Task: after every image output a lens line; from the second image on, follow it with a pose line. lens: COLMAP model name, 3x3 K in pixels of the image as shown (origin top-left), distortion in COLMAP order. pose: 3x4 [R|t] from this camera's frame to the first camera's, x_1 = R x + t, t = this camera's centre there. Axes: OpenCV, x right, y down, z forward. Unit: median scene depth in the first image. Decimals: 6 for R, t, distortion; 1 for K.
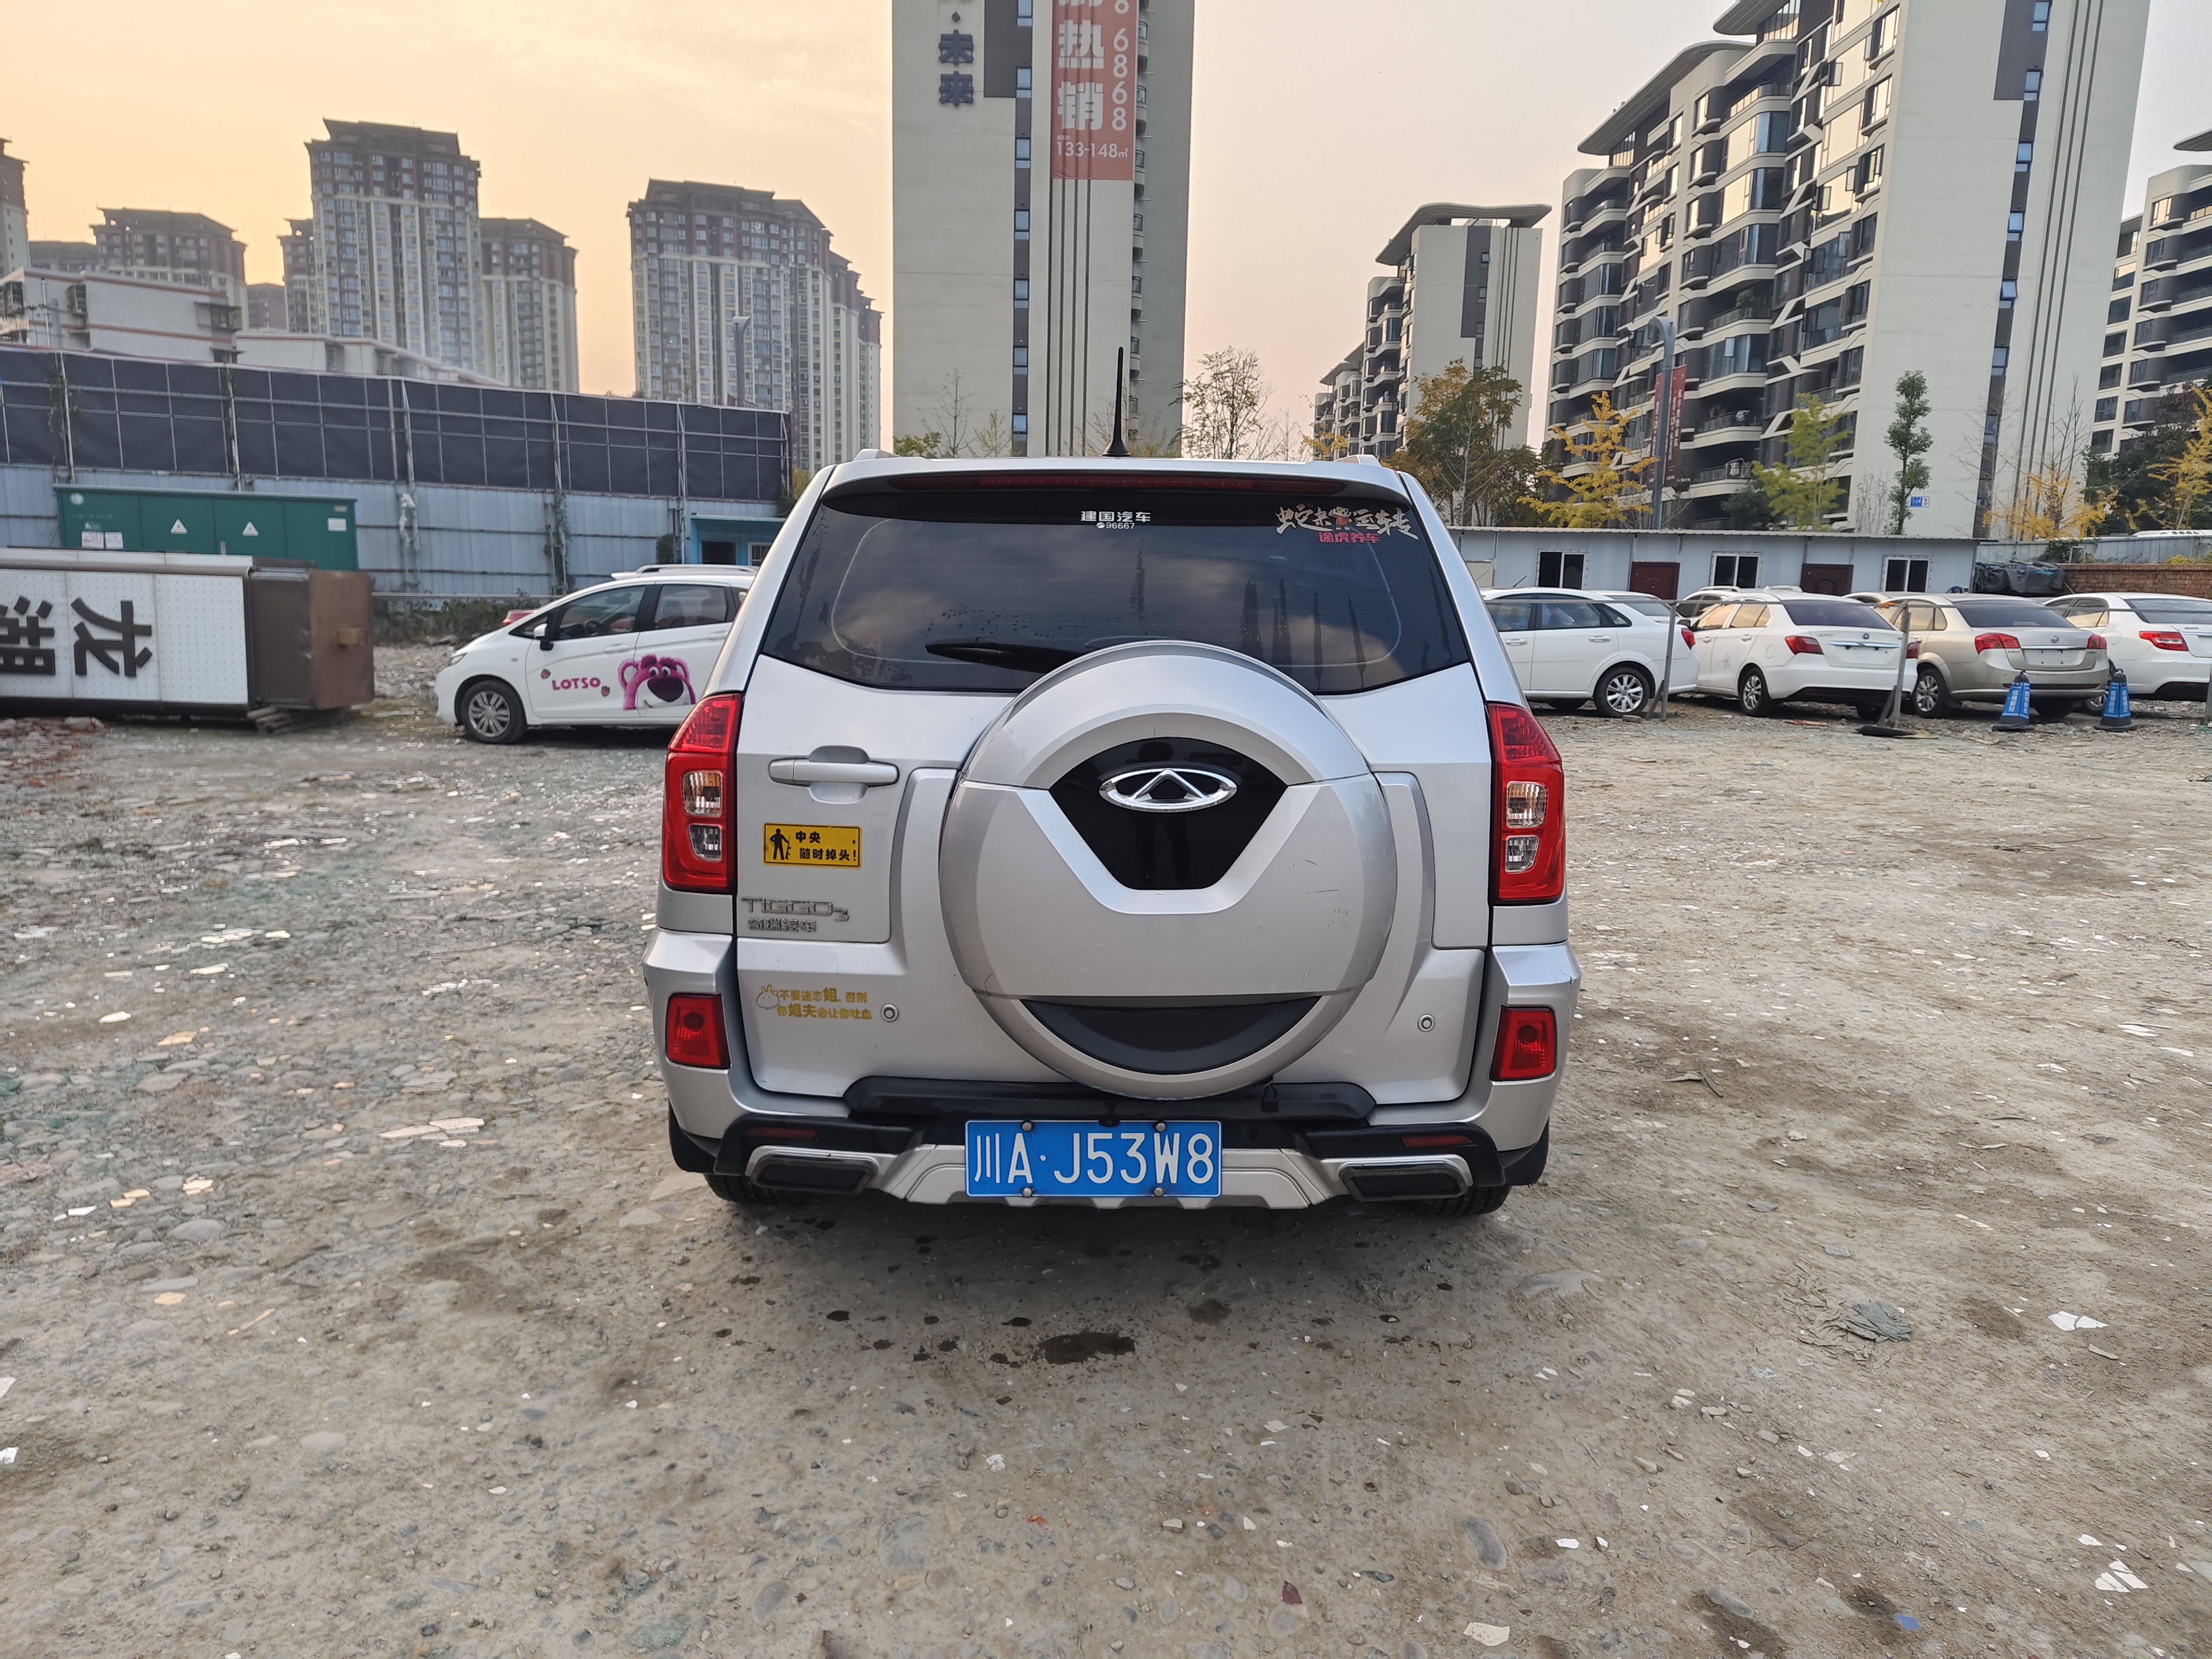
lens RADIAL K [[1514.1, 0, 1093.5], [0, 1514.1, 836.6], [0, 0, 1]] dist [0.035791, -0.030403]
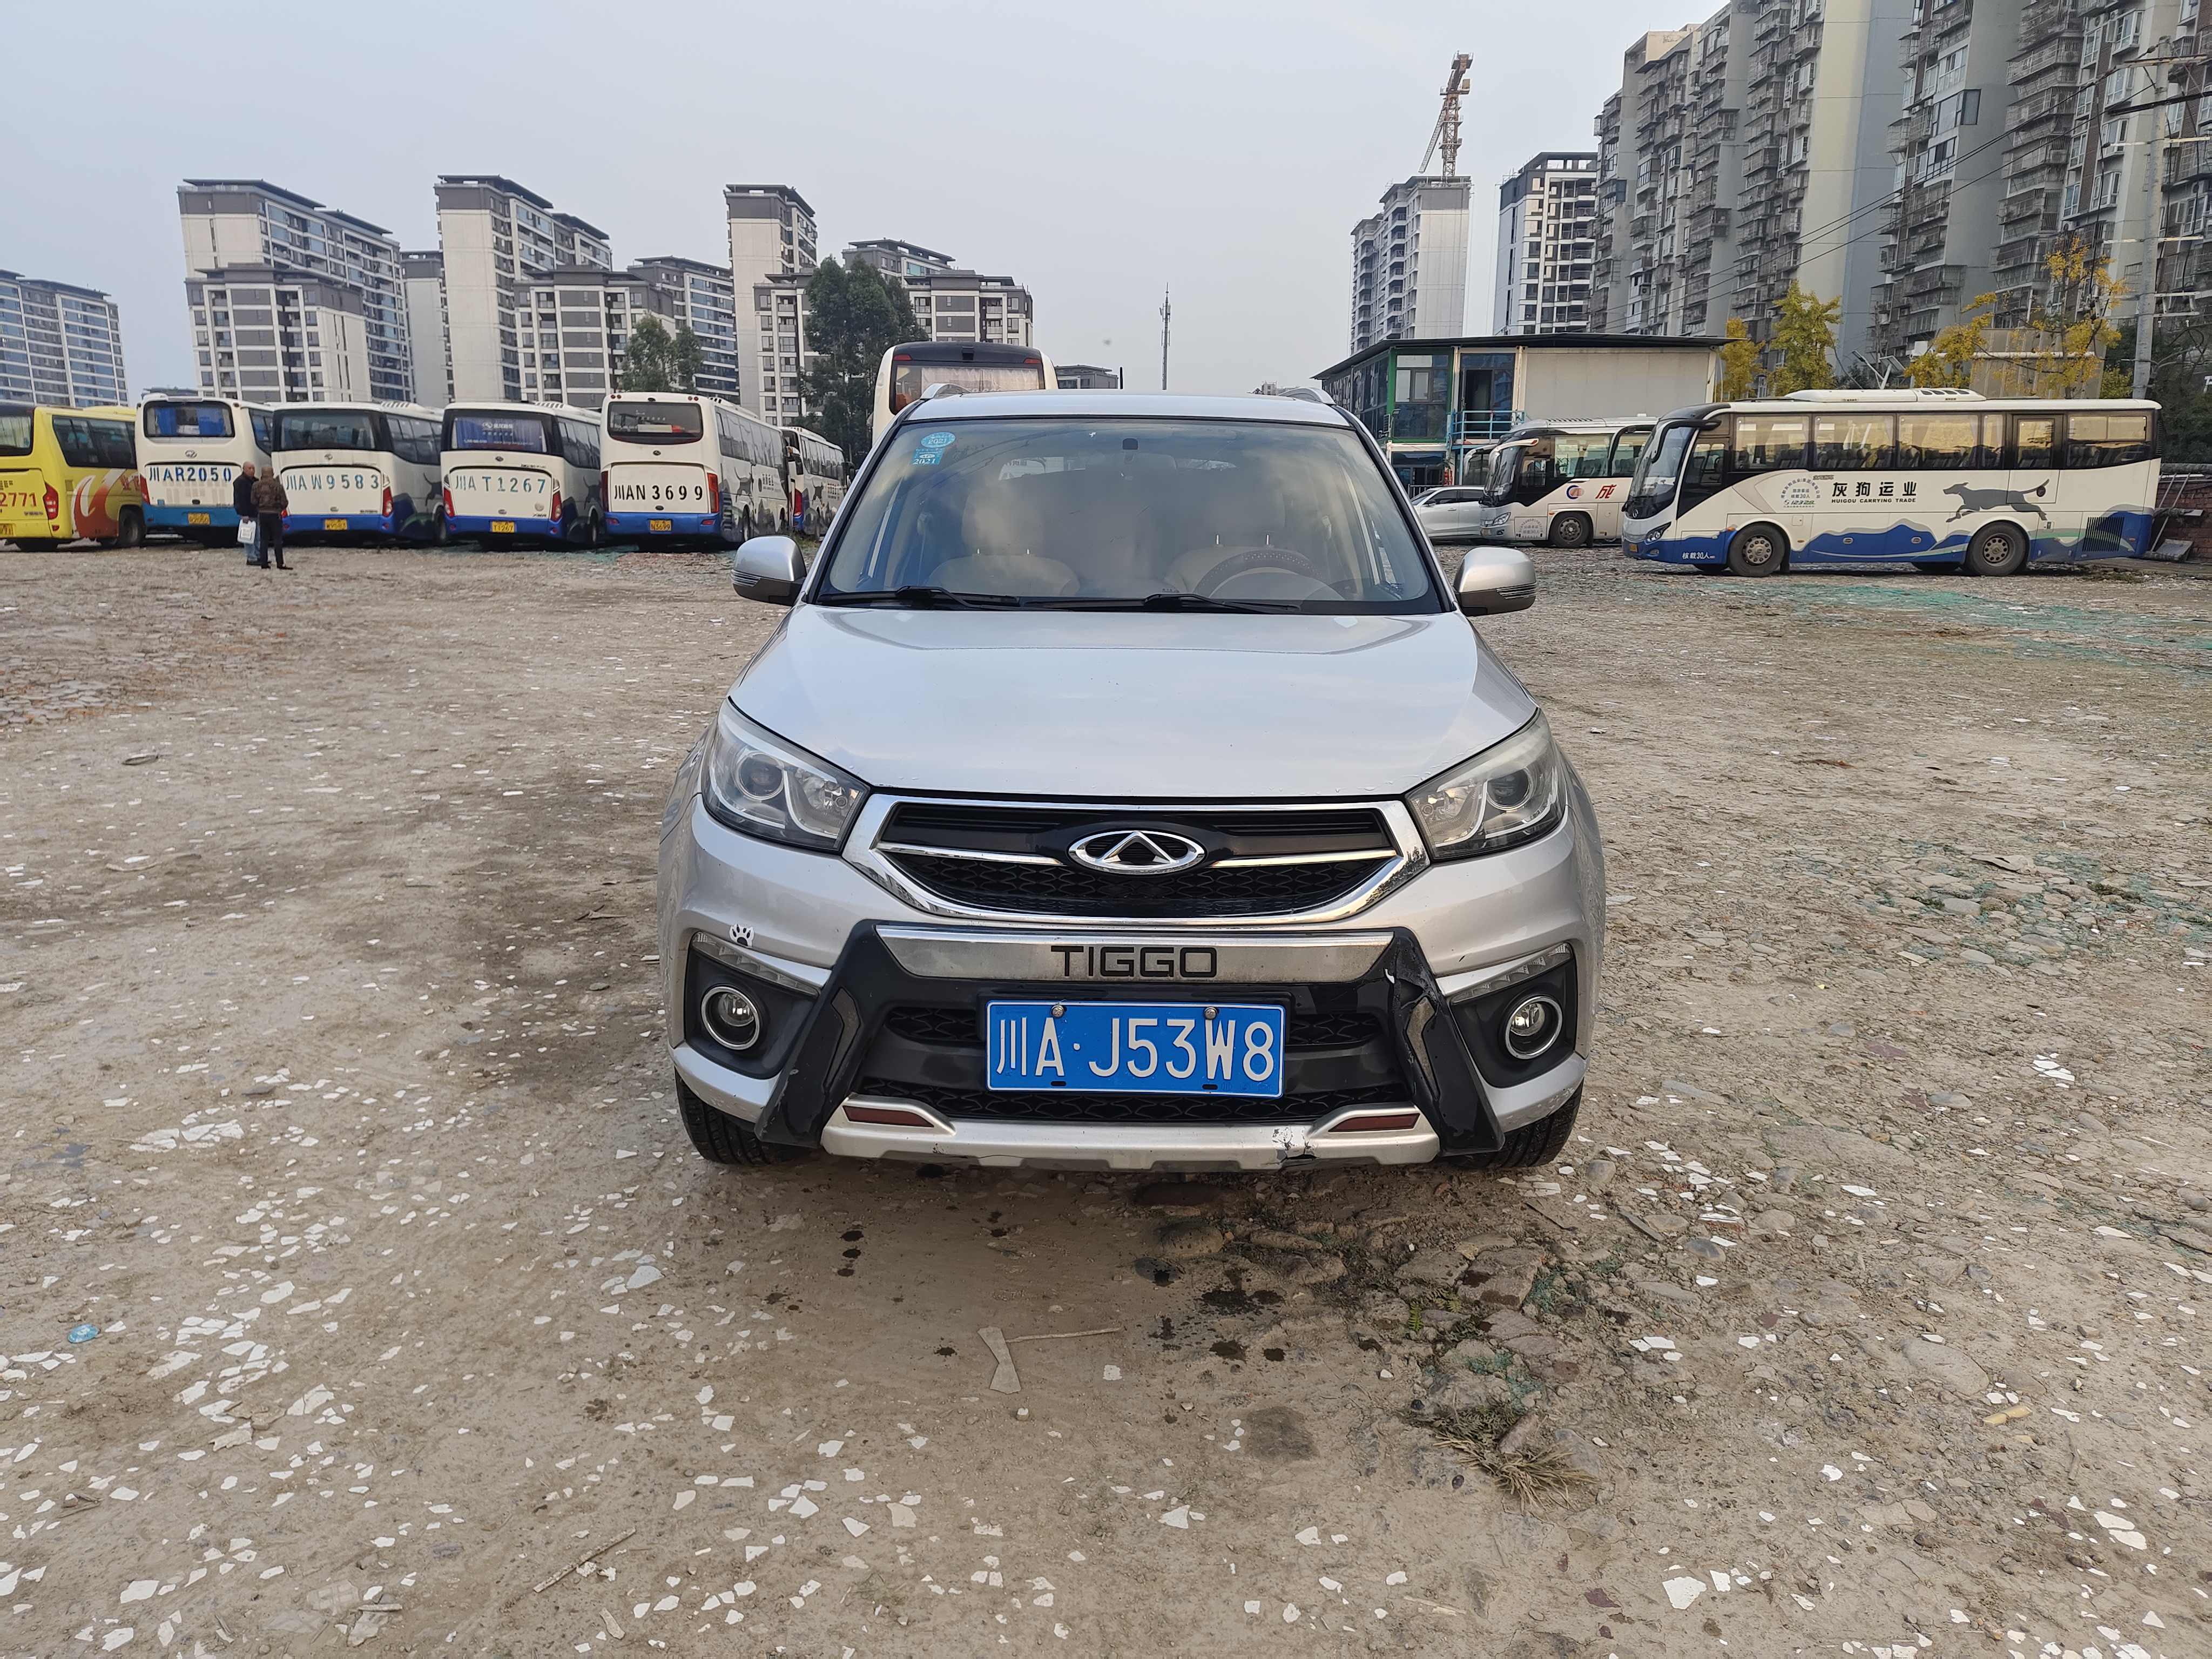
lens RADIAL K [[1514.1, 0, 1114.5], [0, 1514.1, 830.1], [0, 0, 1]] dist [0.035791, -0.030403]
pose [[-0.999569, -0.018873, -0.022479, 0.002477], [-0.025740, 0.931675, 0.362379, -0.020254], [0.014104, 0.362802, -0.931760, 0.129997]]
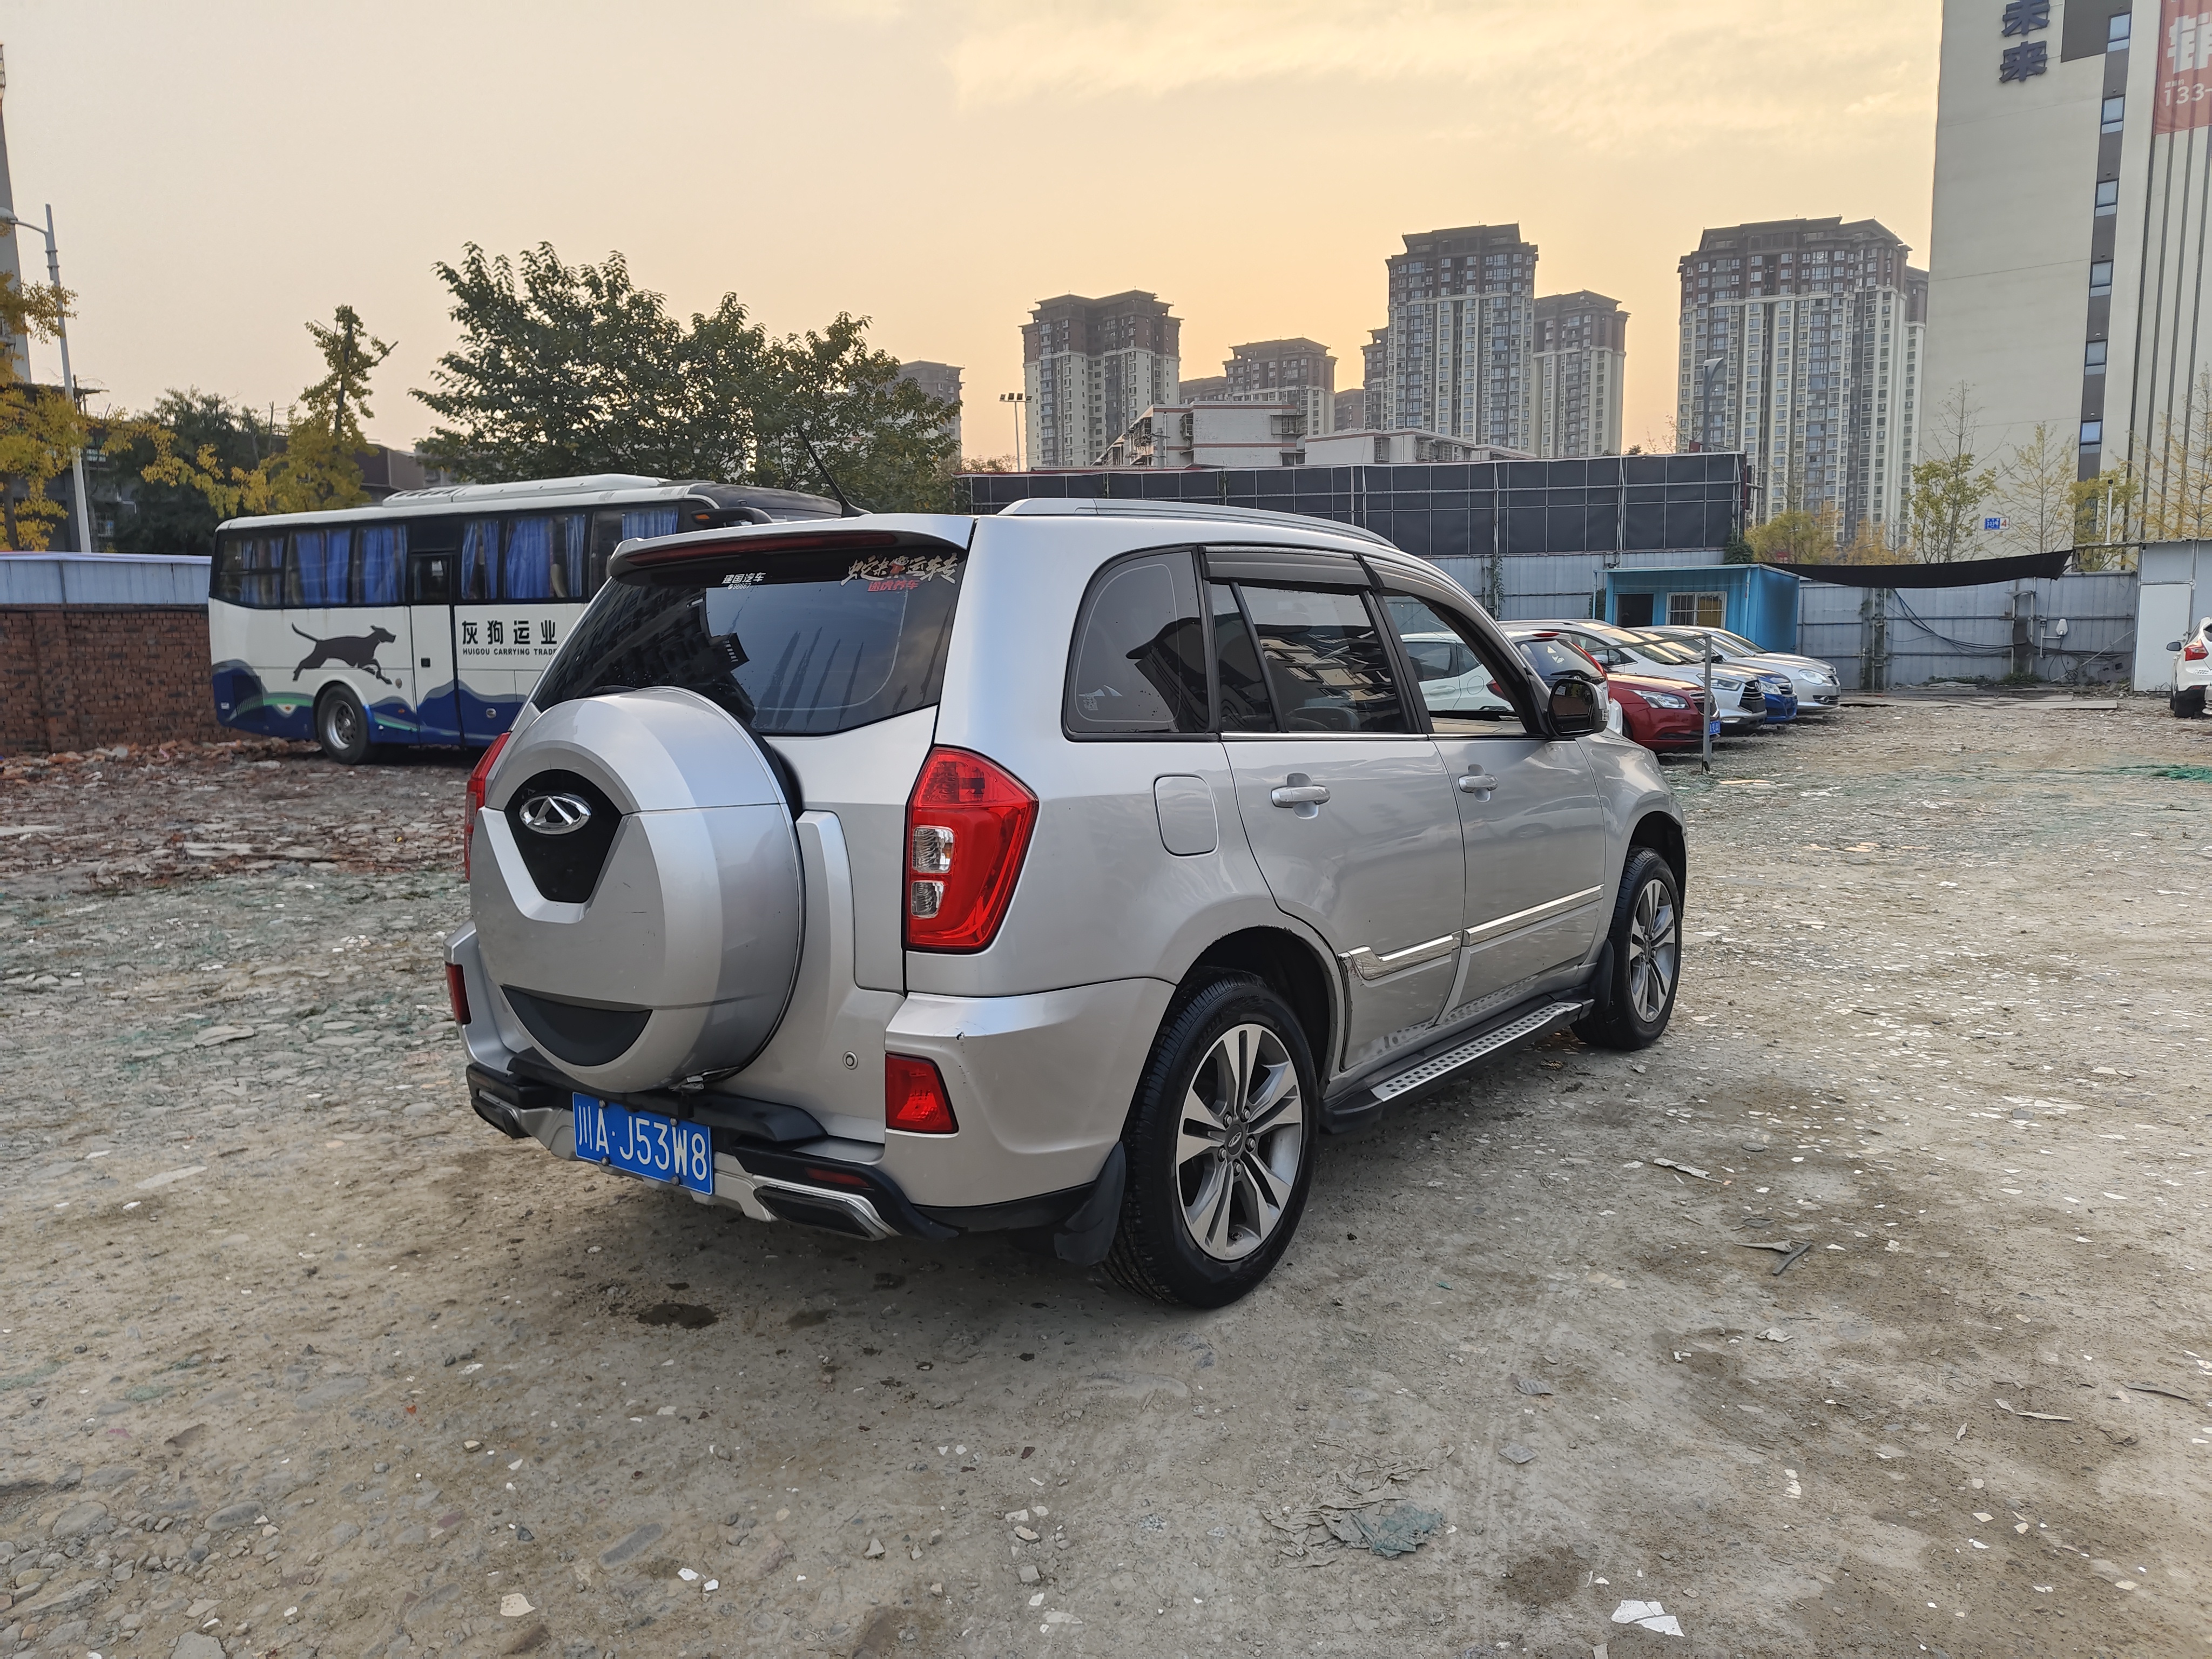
lens RADIAL K [[1514.1, 0, 1090.2], [0, 1514.1, 826.3], [0, 0, 1]] dist [0.035791, -0.030403]
pose [[0.795663, 0.039767, -0.604433, 0.036758], [-0.066311, 0.997564, -0.021658, -0.000821], [0.602100, 0.057313, 0.796361, 0.010922]]
